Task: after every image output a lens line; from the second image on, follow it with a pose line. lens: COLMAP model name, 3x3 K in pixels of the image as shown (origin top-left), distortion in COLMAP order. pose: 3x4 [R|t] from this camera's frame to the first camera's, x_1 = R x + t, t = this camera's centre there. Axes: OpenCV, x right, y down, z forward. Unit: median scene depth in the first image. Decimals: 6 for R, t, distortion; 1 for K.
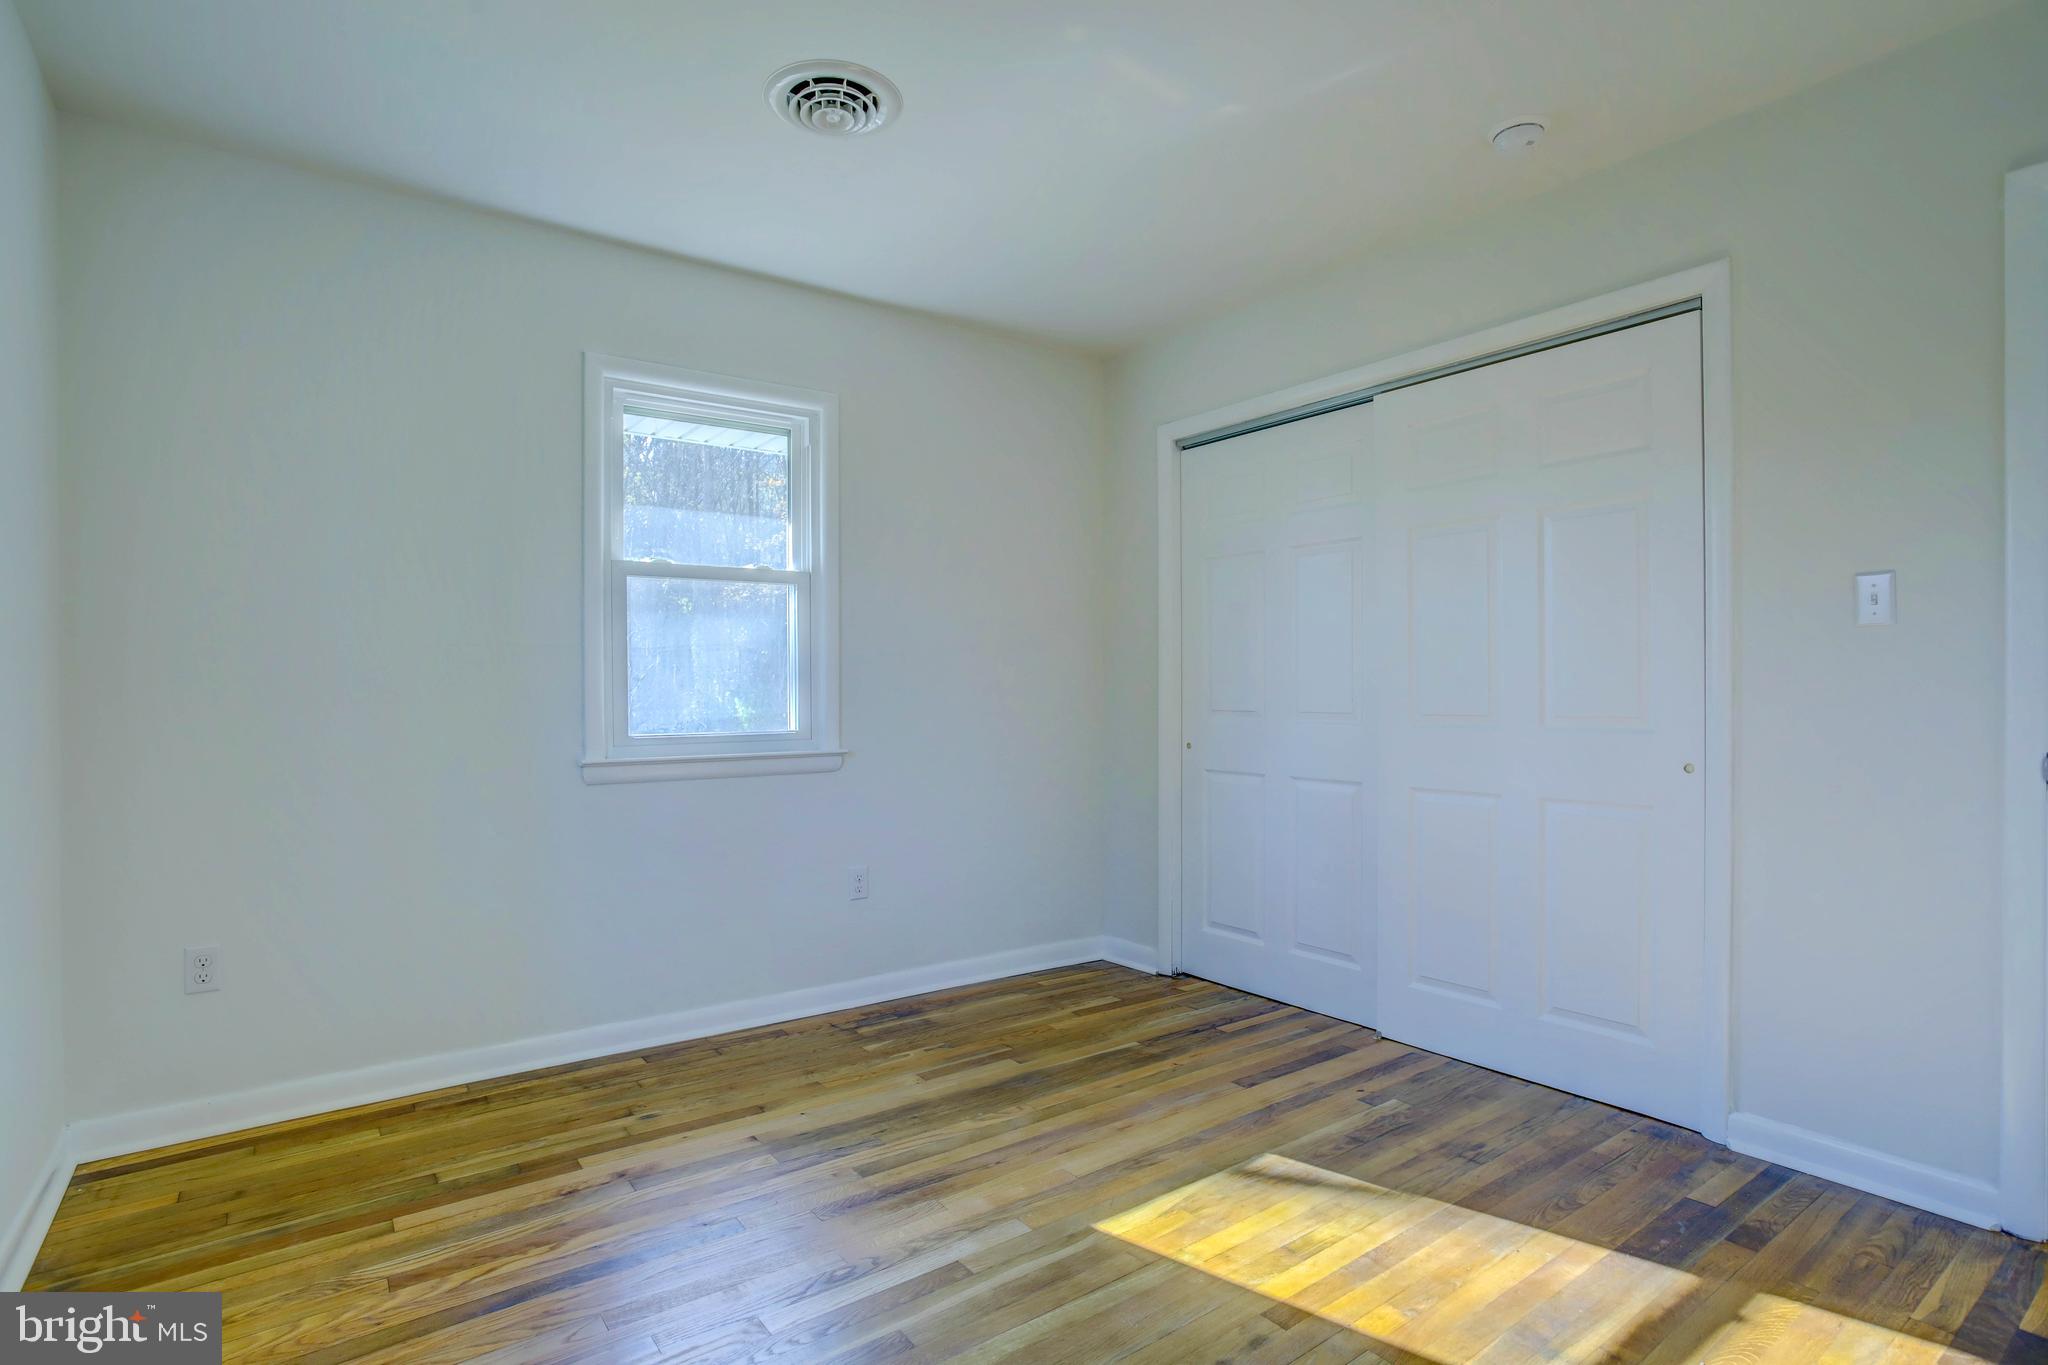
lens RADIAL K [[1021.5, 0, 1017.4], [0, 1021.5, 695.4], [0, 0, 1]] dist [-0.060209, 0.027090]
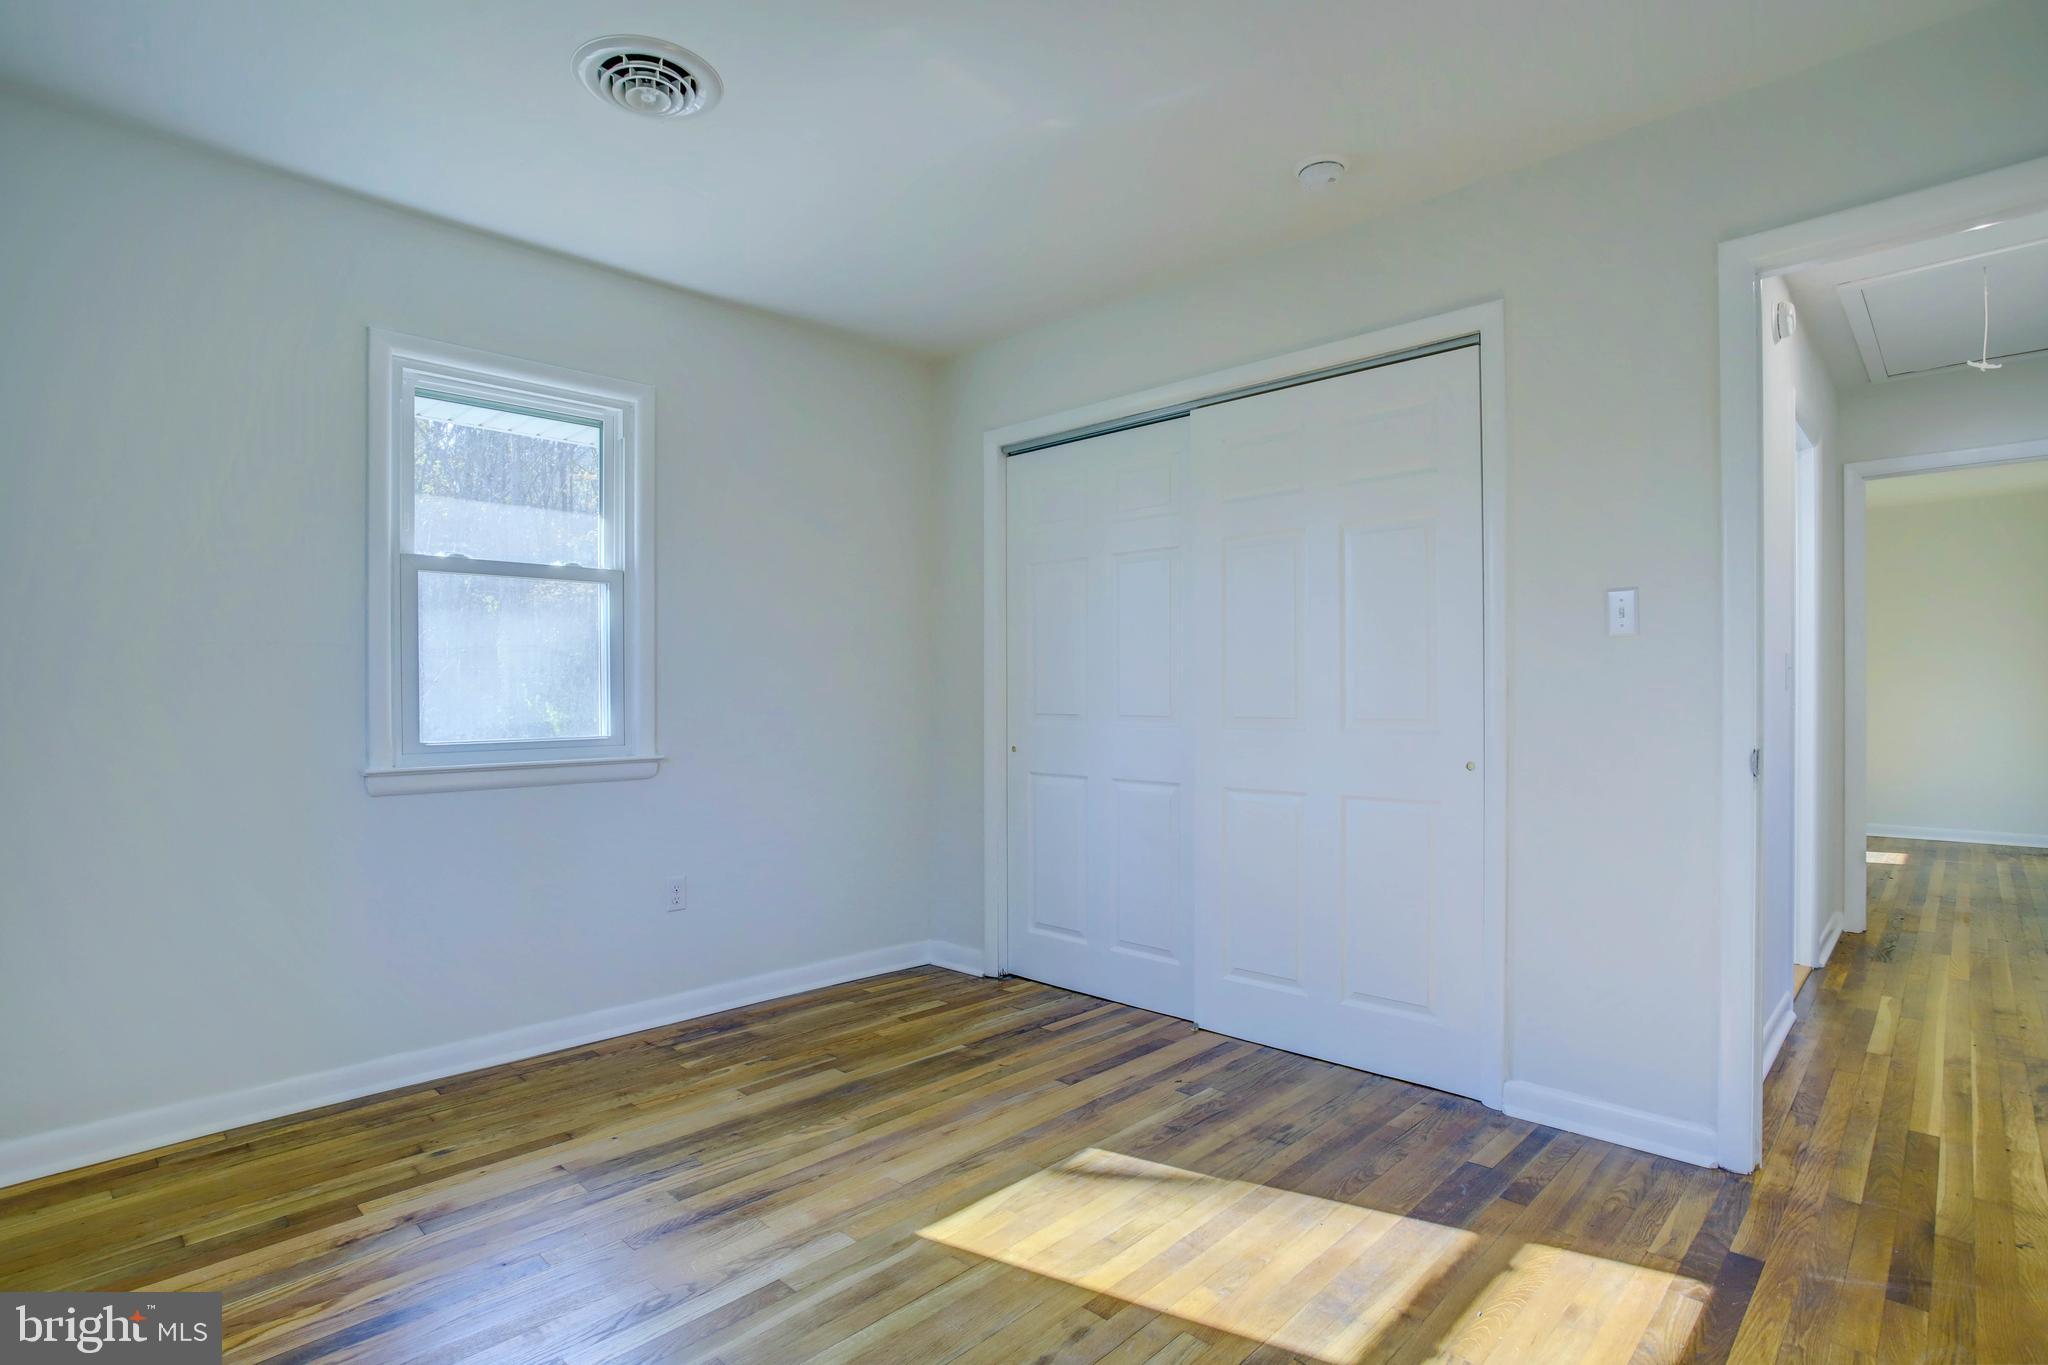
lens RADIAL K [[1021.5, 0, 1017.4], [0, 1021.5, 695.4], [0, 0, 1]] dist [-0.060209, 0.027090]
pose [[0.986066, 0.000016, 0.166357, 0.005368], [0.000600, 0.999993, -0.003656, -0.000026], [-0.166356, 0.003705, 0.986059, 0.001309]]
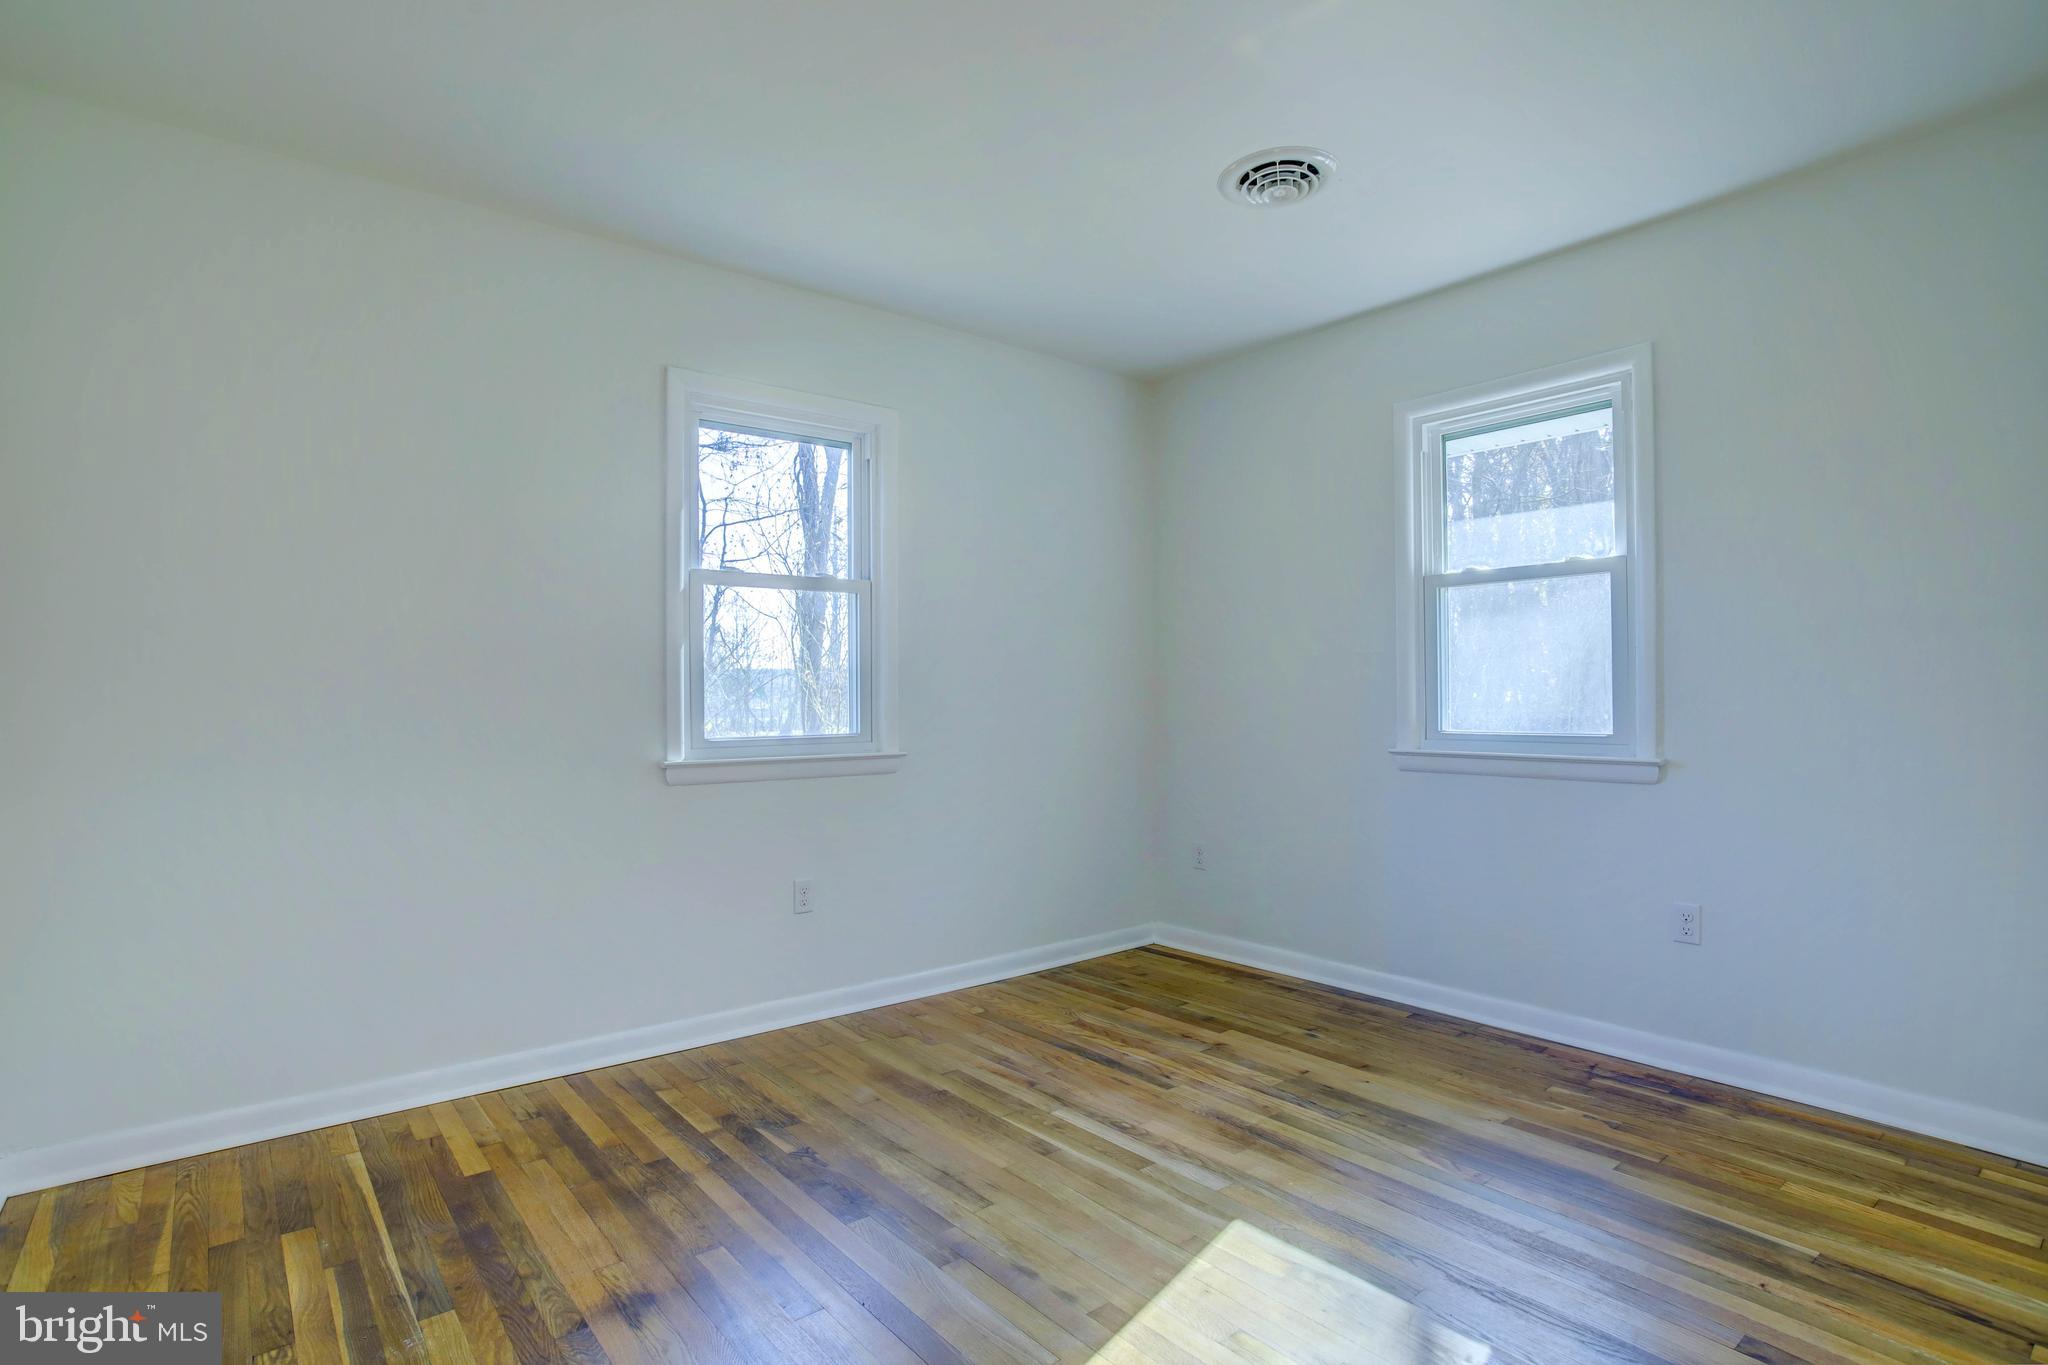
lens RADIAL K [[1021.5, 0, 1017.4], [0, 1021.5, 695.4], [0, 0, 1]] dist [-0.060209, 0.027090]
pose [[0.038122, 0.005226, -0.999259, 0.900258], [0.001790, 0.999984, 0.005298, -0.007724], [0.999272, -0.001991, 0.038112, 0.616595]]
